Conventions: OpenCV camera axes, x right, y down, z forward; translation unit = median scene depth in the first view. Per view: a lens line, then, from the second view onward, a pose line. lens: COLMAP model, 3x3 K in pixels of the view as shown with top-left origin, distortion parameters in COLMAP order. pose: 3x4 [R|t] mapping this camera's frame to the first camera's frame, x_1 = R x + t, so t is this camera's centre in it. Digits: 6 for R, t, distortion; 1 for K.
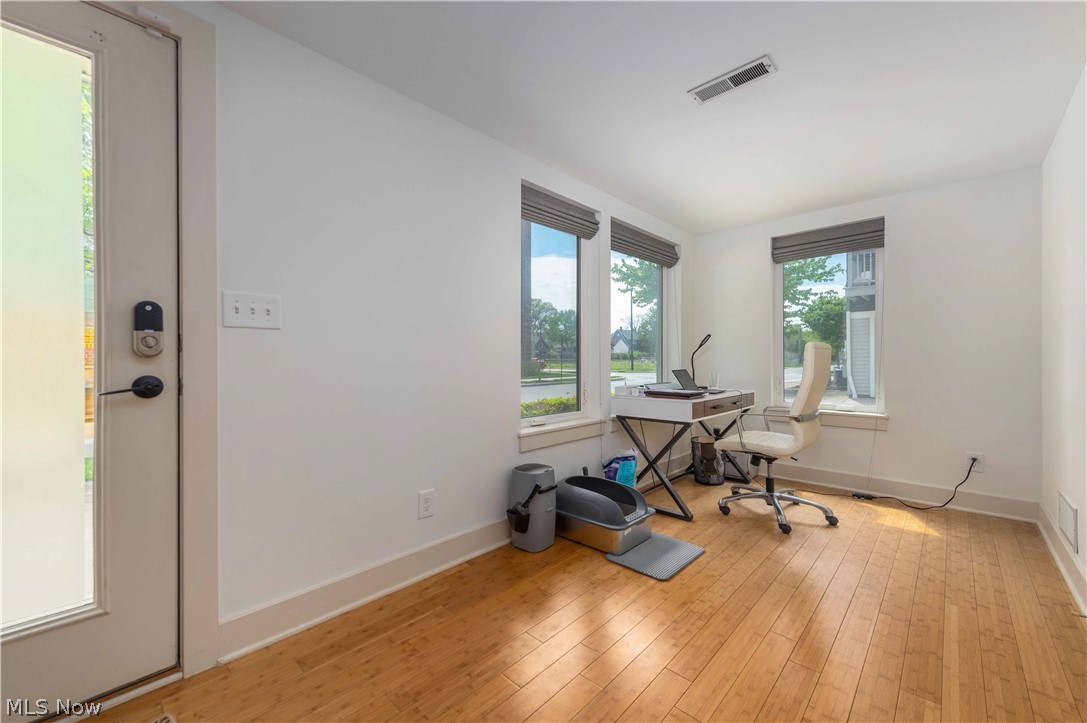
lens RADIAL K [[430.4, 0, 561.8], [0, 430.4, 360.8], [0, 0, 1]] dist [0.011904, -0.000183]
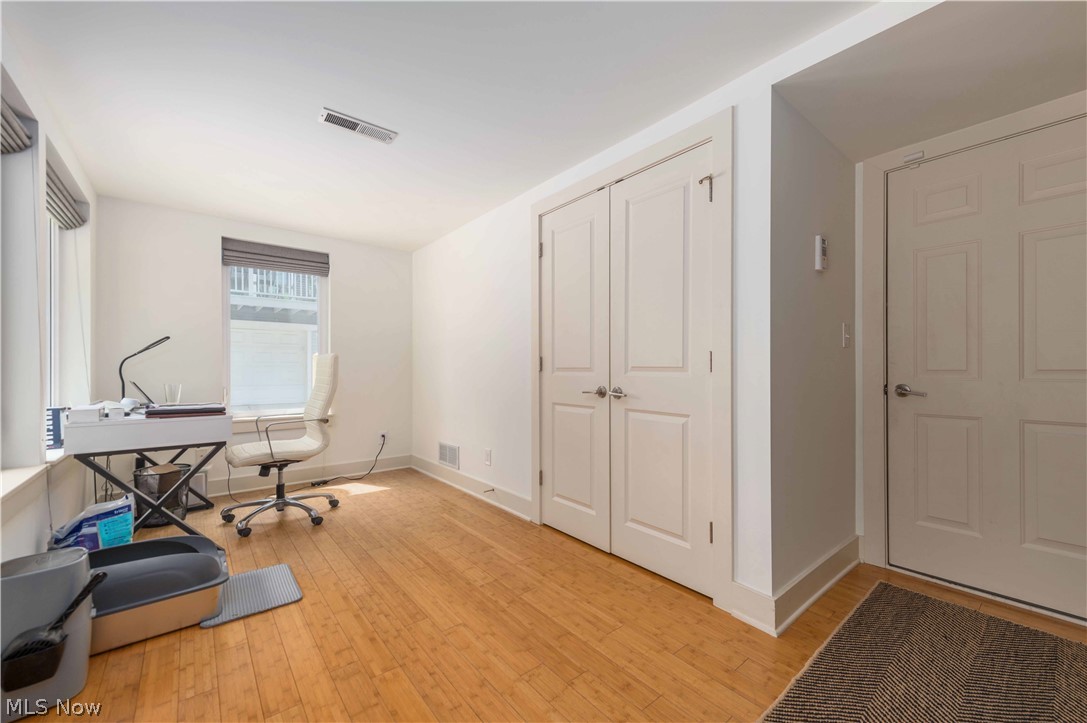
lens RADIAL K [[430.4, 0, 561.8], [0, 430.4, 360.8], [0, 0, 1]] dist [0.011904, -0.000183]
pose [[0.125758, 0.019854, 0.991862, -0.480692], [0.000678, 0.999798, -0.020099, 0.000927], [-0.992061, 0.003200, 0.125719, 0.224957]]
